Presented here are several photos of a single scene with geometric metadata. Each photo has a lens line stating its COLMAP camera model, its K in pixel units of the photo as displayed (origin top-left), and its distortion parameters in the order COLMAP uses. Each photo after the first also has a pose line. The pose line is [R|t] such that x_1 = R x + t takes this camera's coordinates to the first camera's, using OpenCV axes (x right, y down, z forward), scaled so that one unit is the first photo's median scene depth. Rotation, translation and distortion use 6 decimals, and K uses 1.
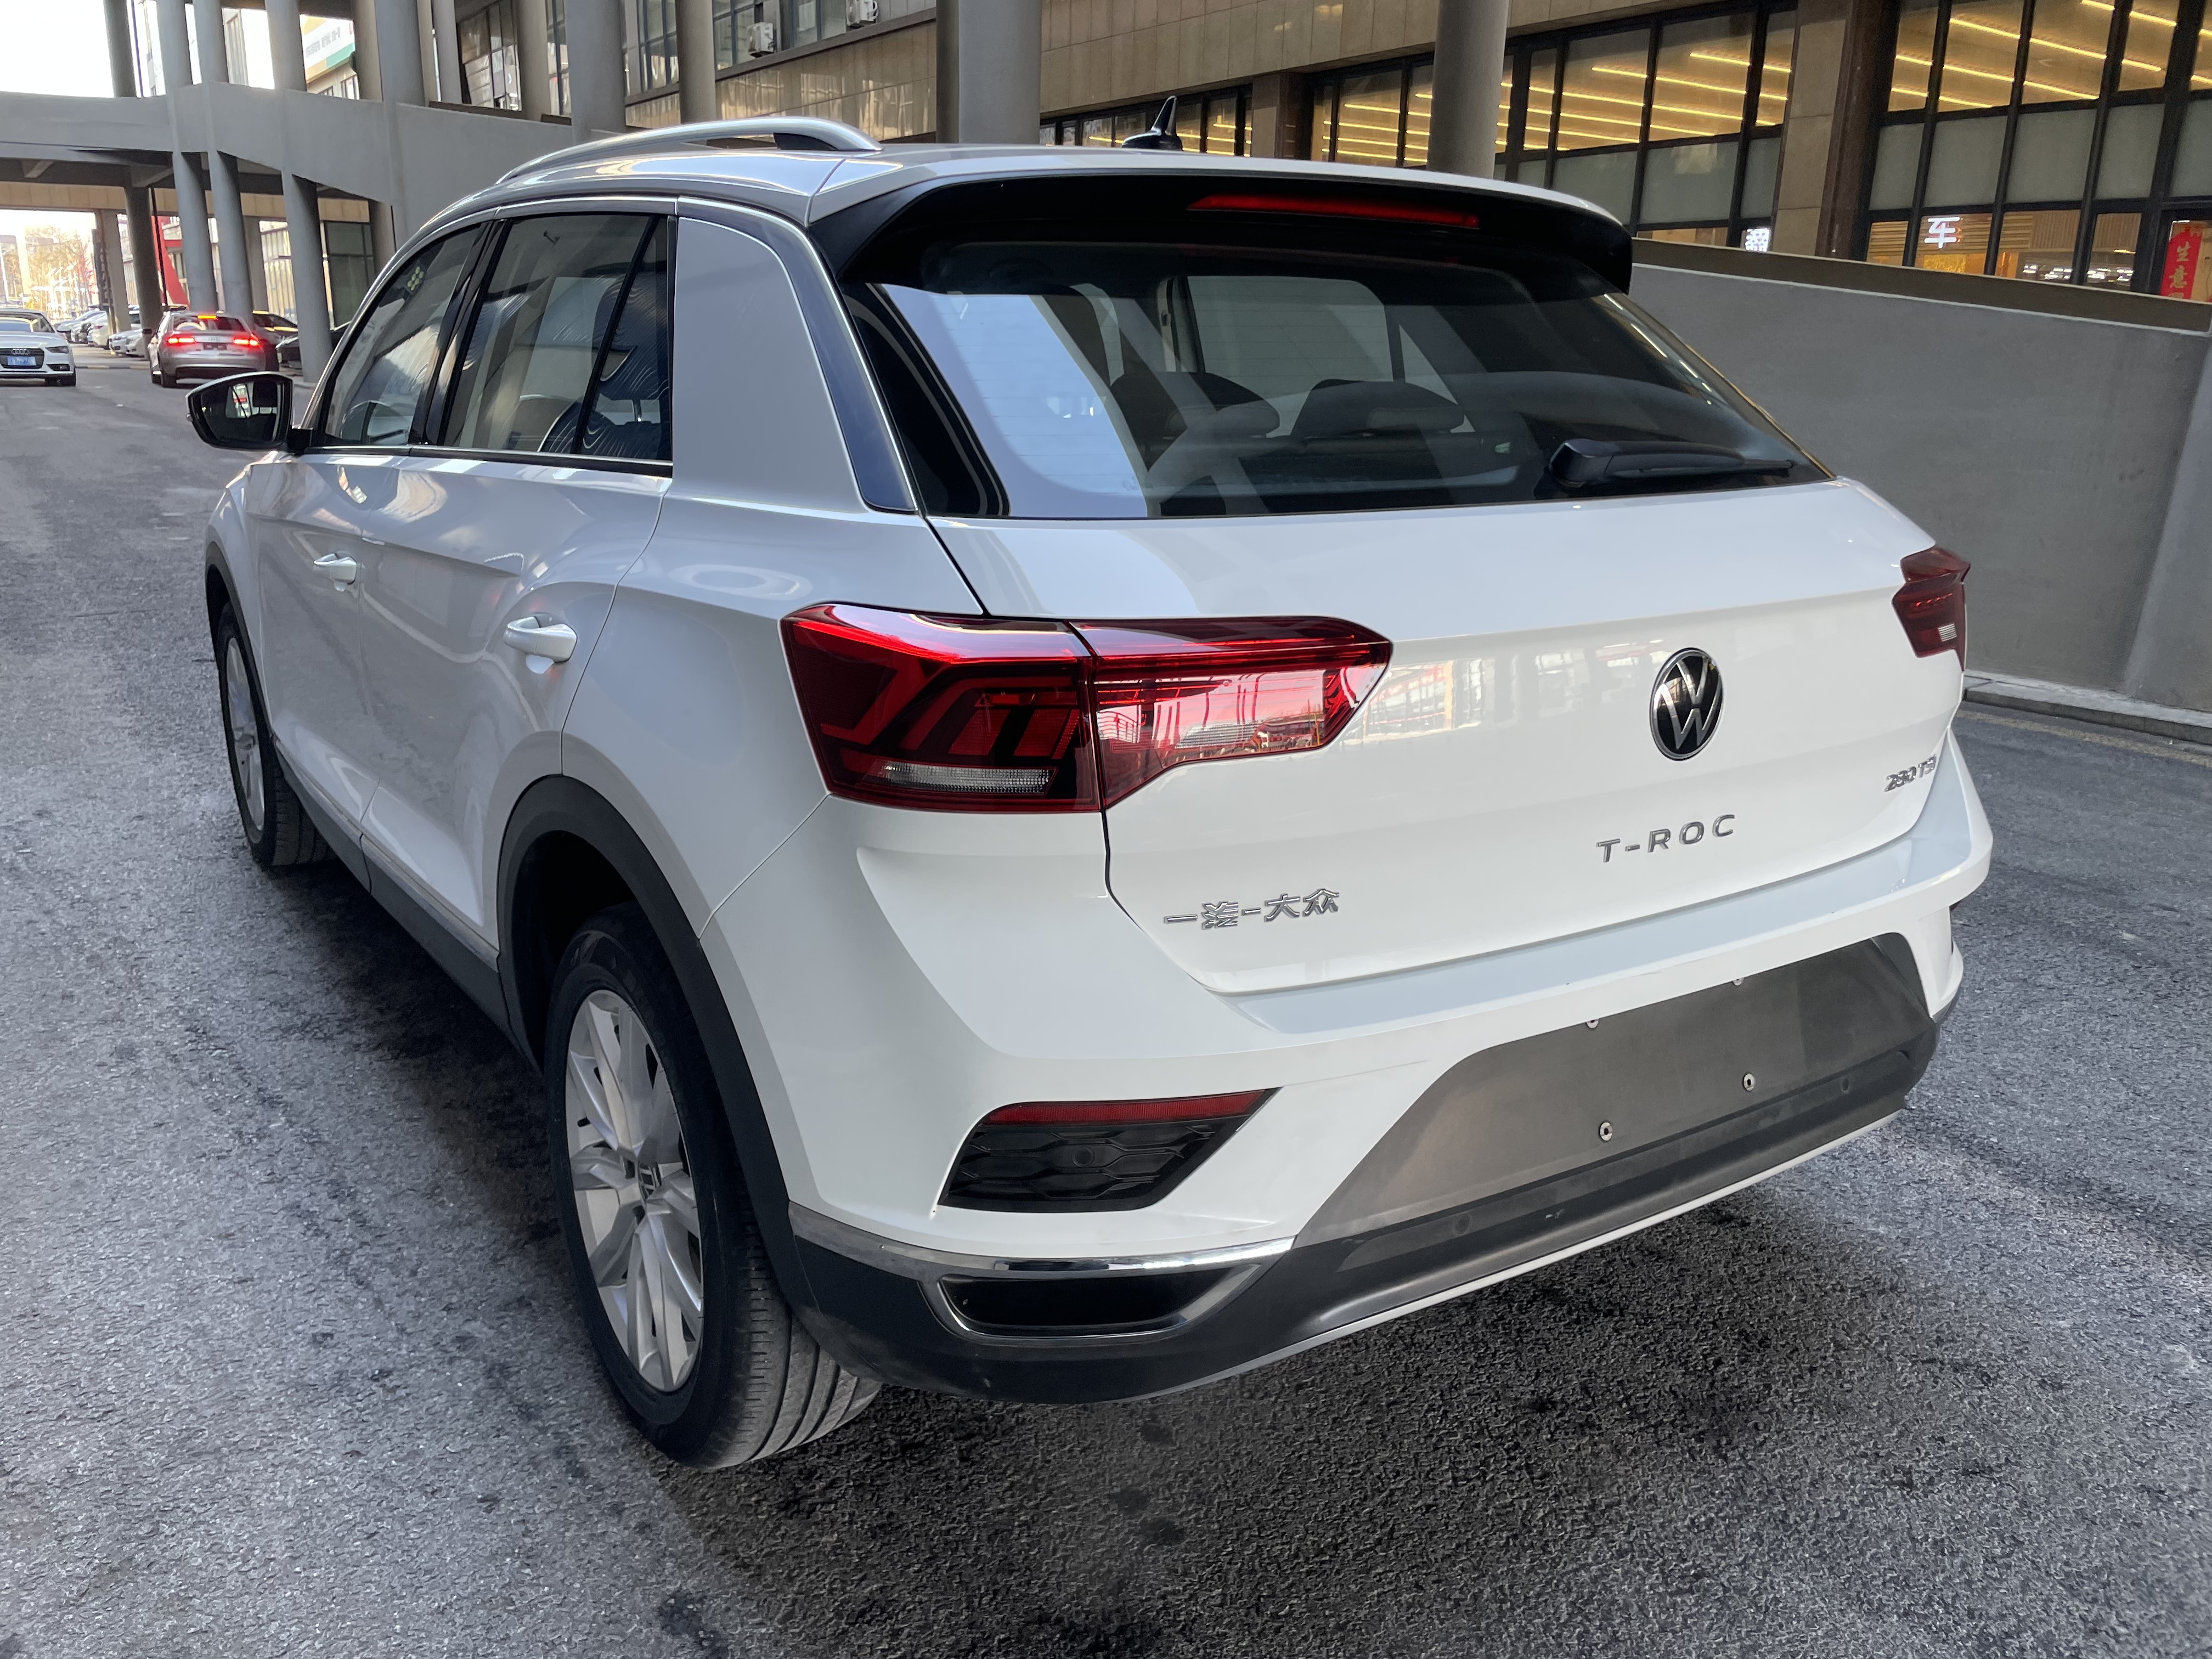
lens RADIAL K [[1701.9, 0, 1106.0], [0, 1701.9, 829.5], [0, 0, 1]] dist [0.097822, -0.132832]
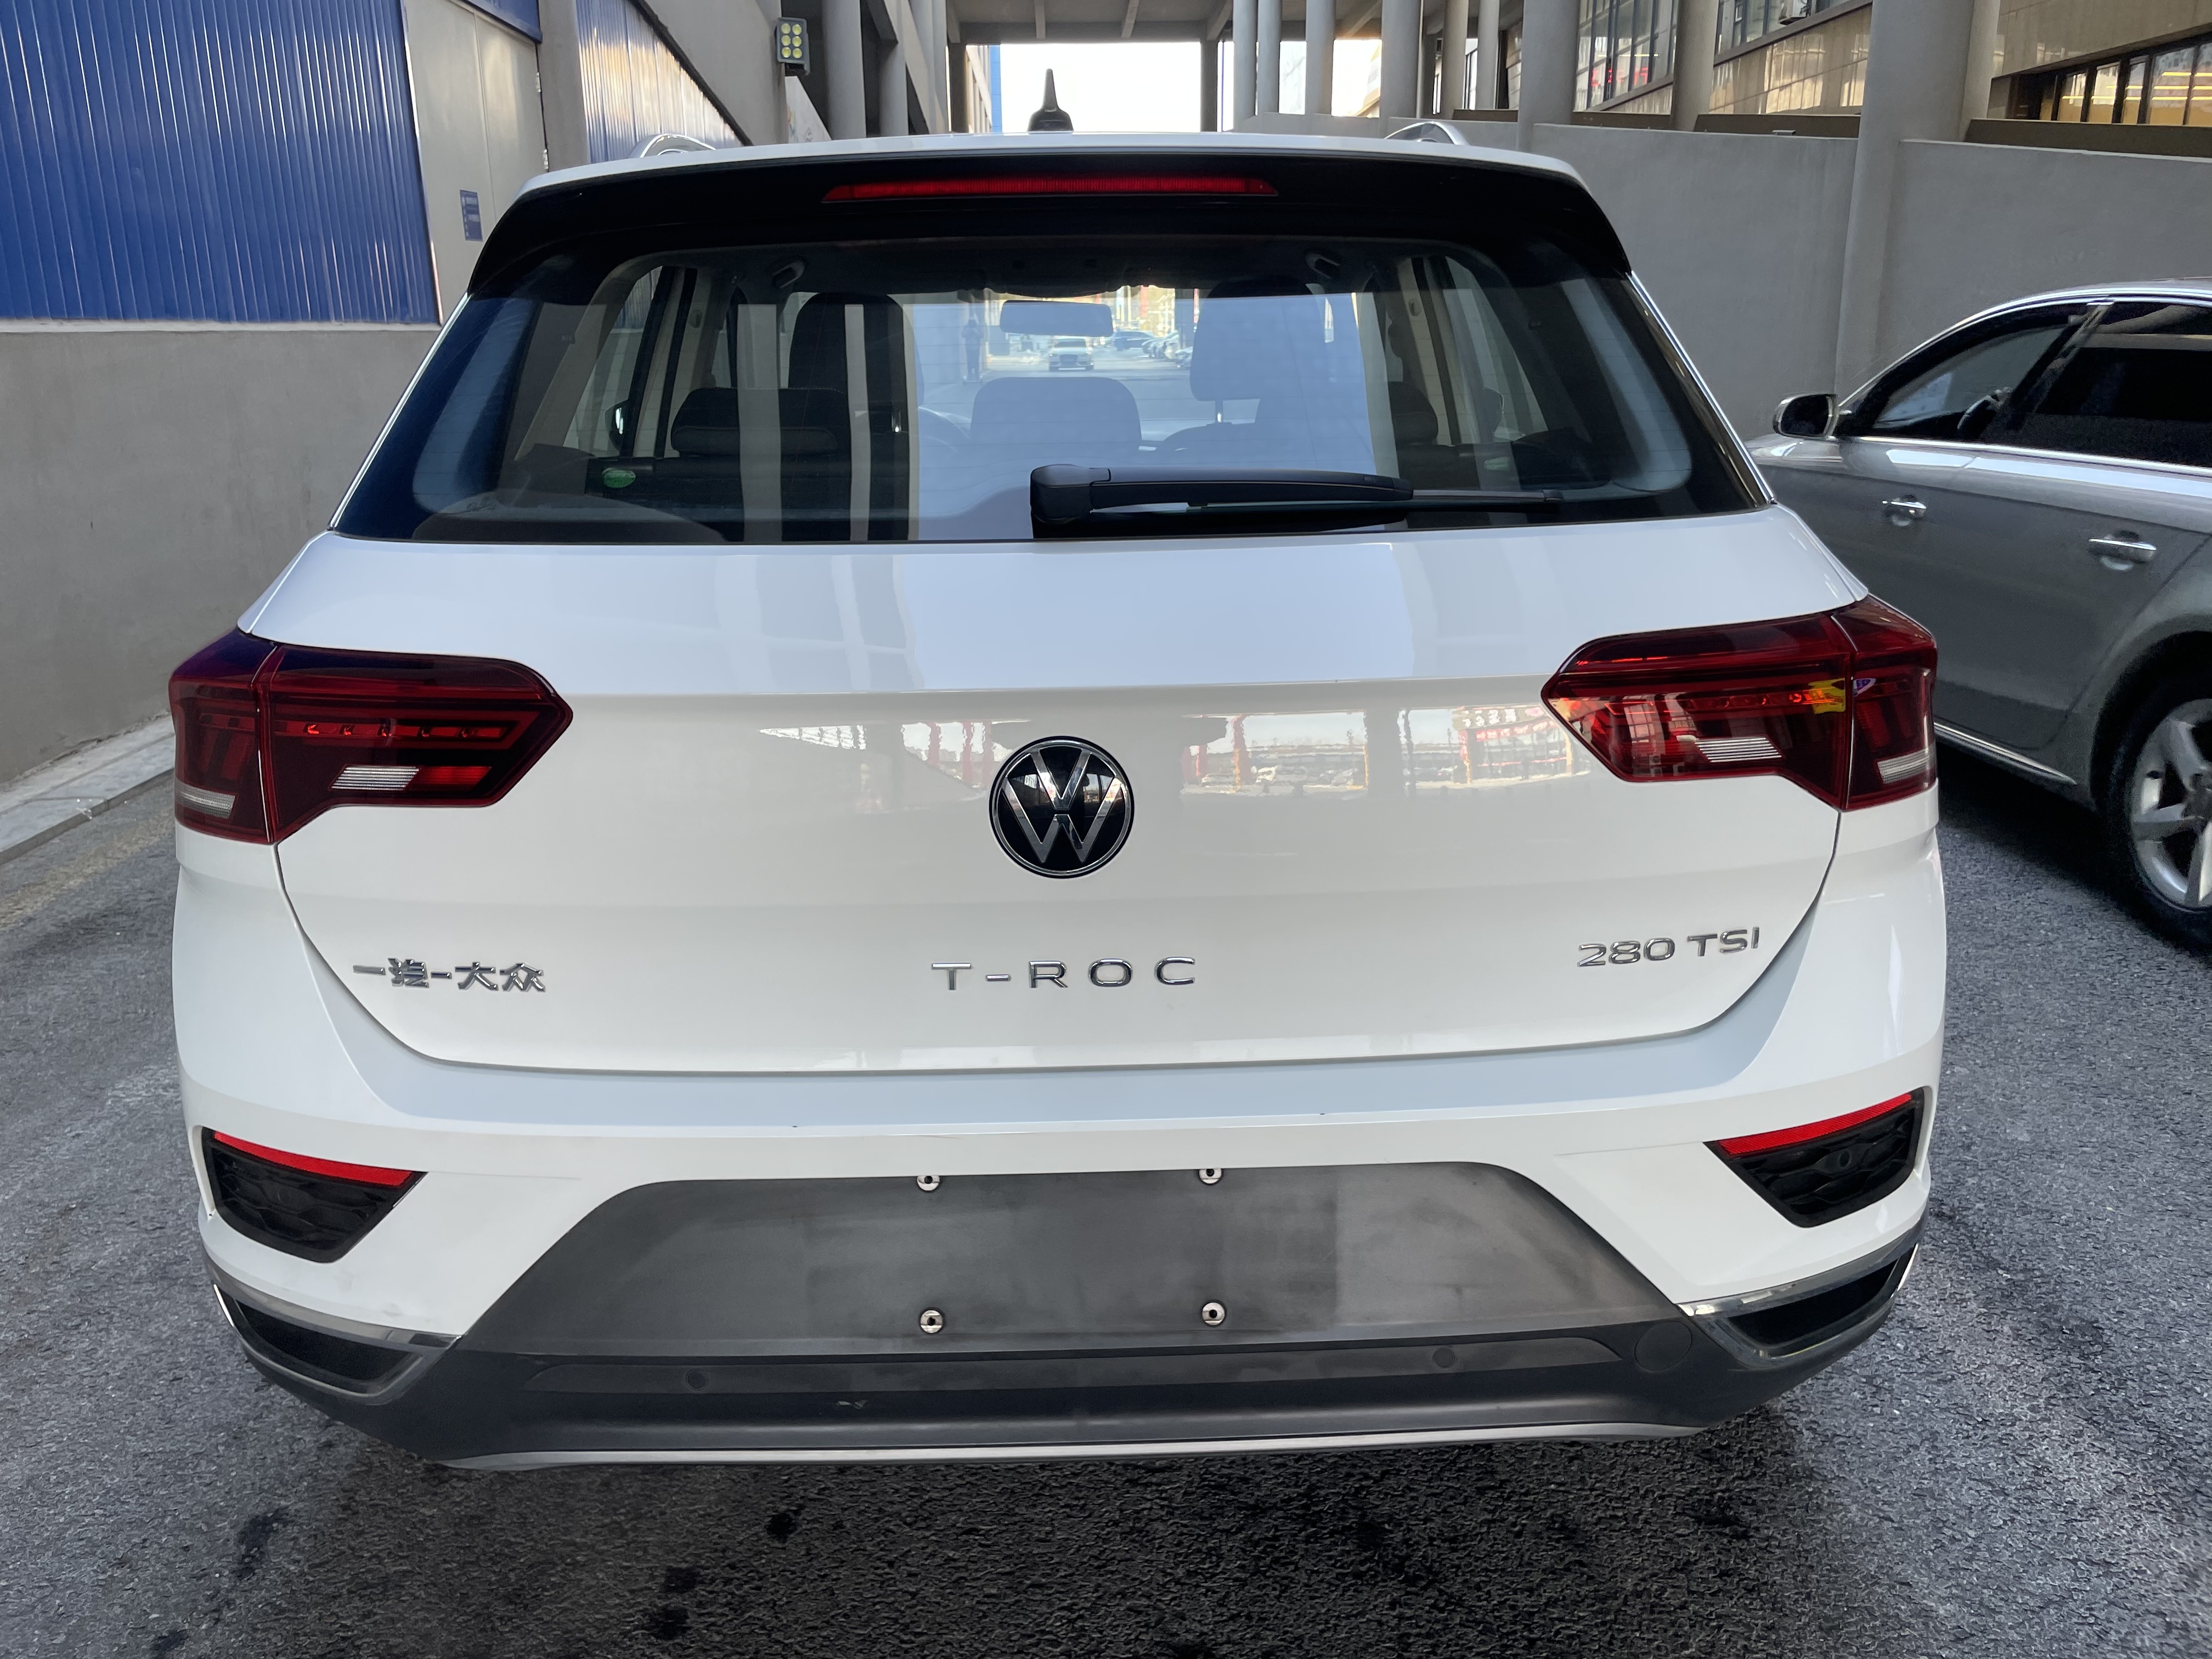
lens RADIAL K [[1701.9, 0, 1106.0], [0, 1701.9, 829.5], [0, 0, 1]] dist [0.097822, -0.132832]
pose [[0.835443, 0.121301, -0.536024, 0.773005], [-0.119020, 0.992125, 0.039011, -0.096032], [0.536535, 0.031207, 0.843301, 0.361513]]
